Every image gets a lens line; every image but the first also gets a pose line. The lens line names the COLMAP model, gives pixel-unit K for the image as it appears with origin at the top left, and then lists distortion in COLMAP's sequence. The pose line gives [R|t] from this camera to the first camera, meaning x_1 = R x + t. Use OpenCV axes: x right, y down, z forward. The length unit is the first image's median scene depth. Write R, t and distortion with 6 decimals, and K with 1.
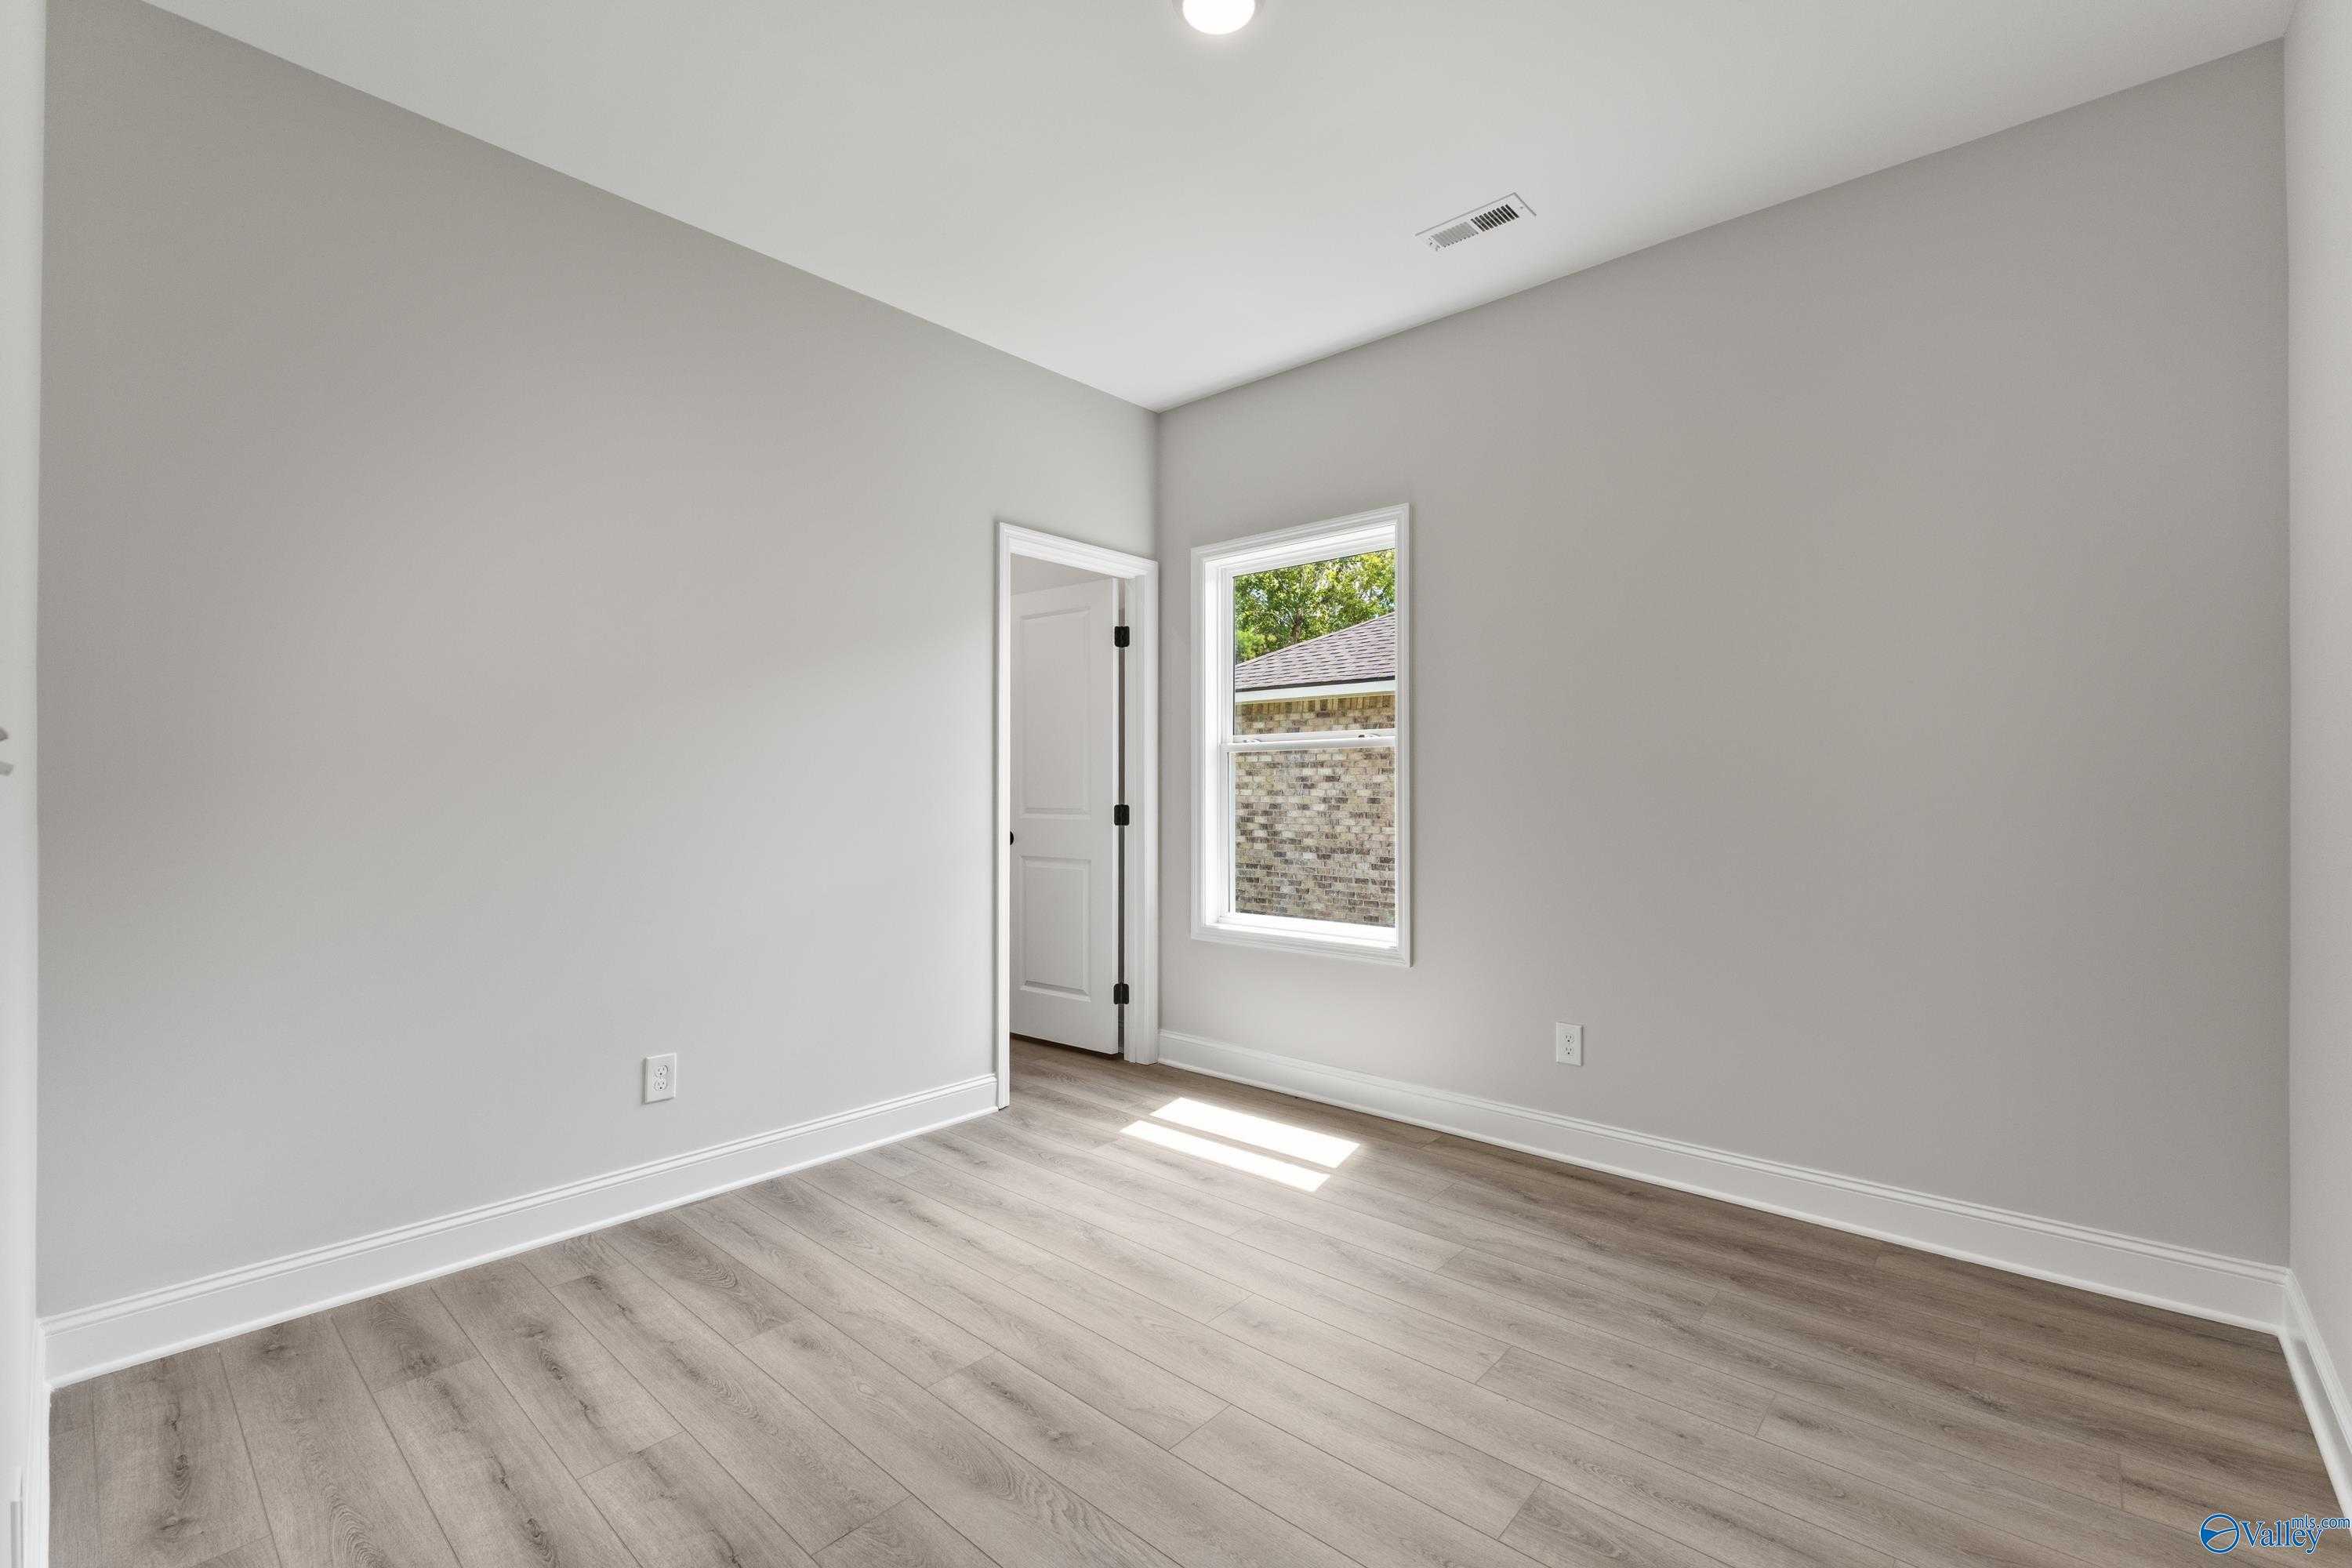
lens RADIAL K [[1007.8, 0, 1176.0], [0, 1007.8, 784.0], [0, 0, 1]] dist [0.000038, 0.000007]
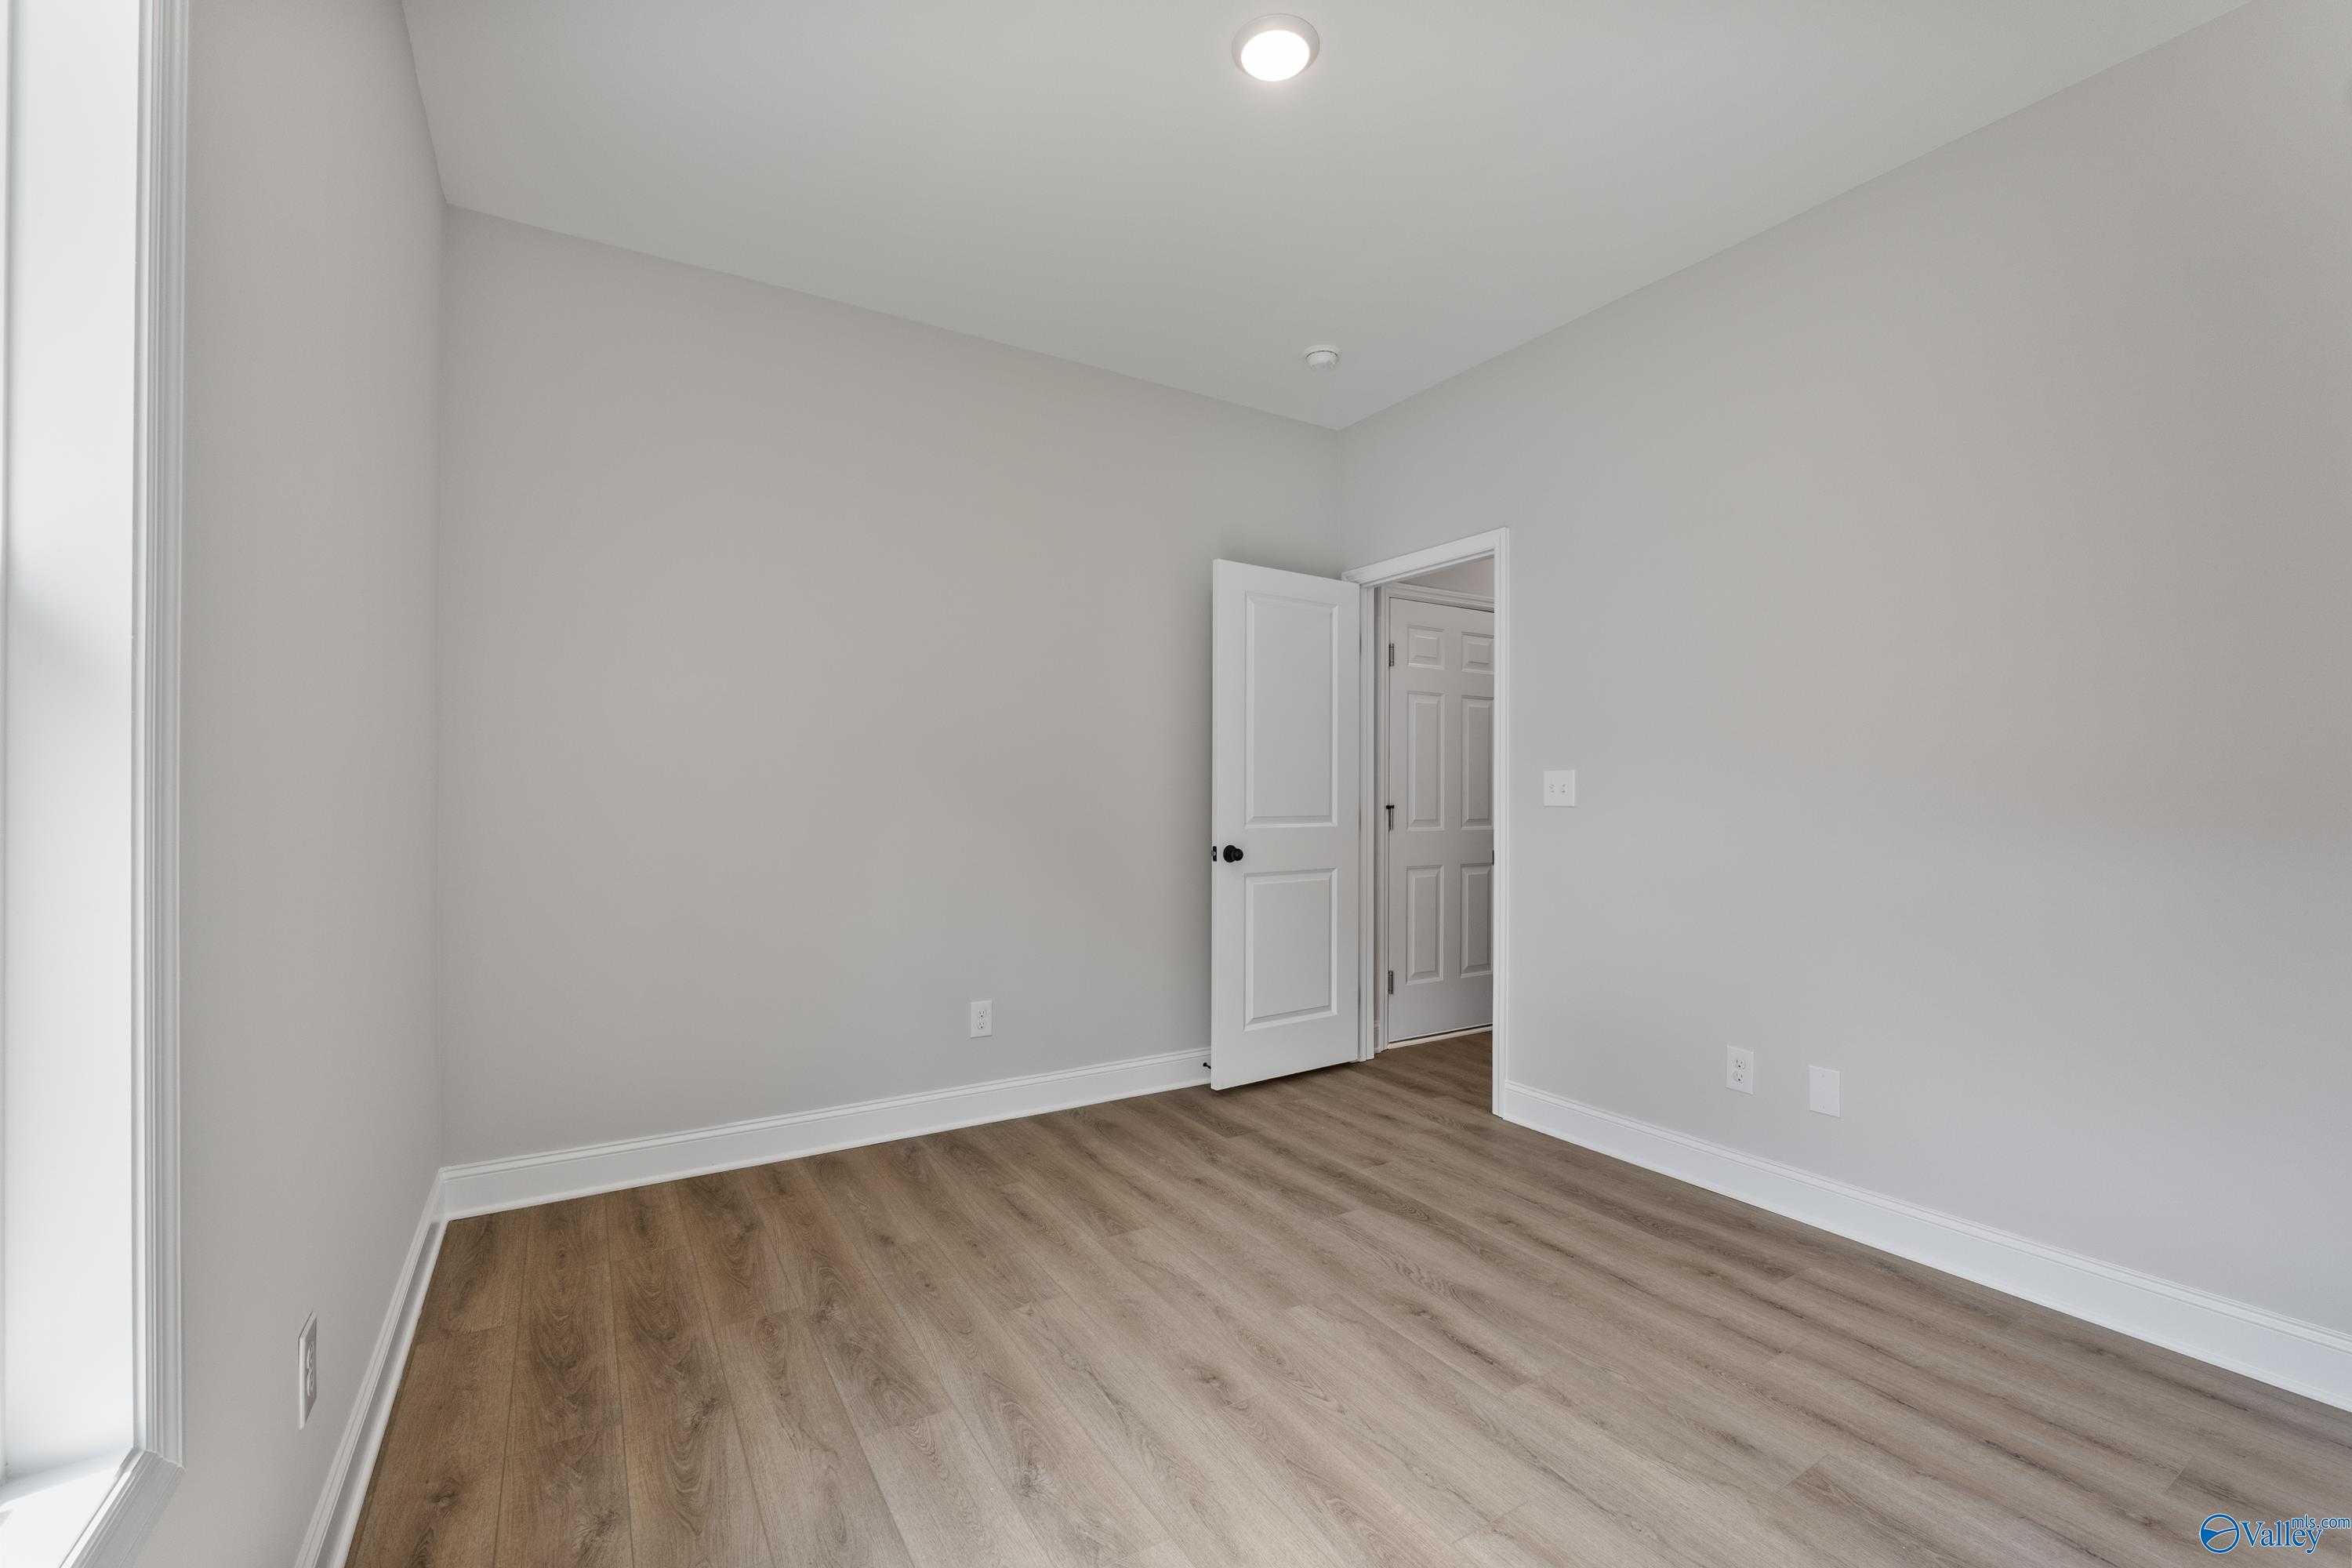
lens RADIAL K [[987.4, 0, 1176.0], [0, 987.4, 784.0], [0, 0, 1]] dist [0.000246, 0.000015]
pose [[-0.957416, 0.001381, 0.288708, -0.151701], [-0.002543, 0.999909, -0.013214, 0.006453], [-0.288700, -0.013386, -0.957326, 1.915629]]
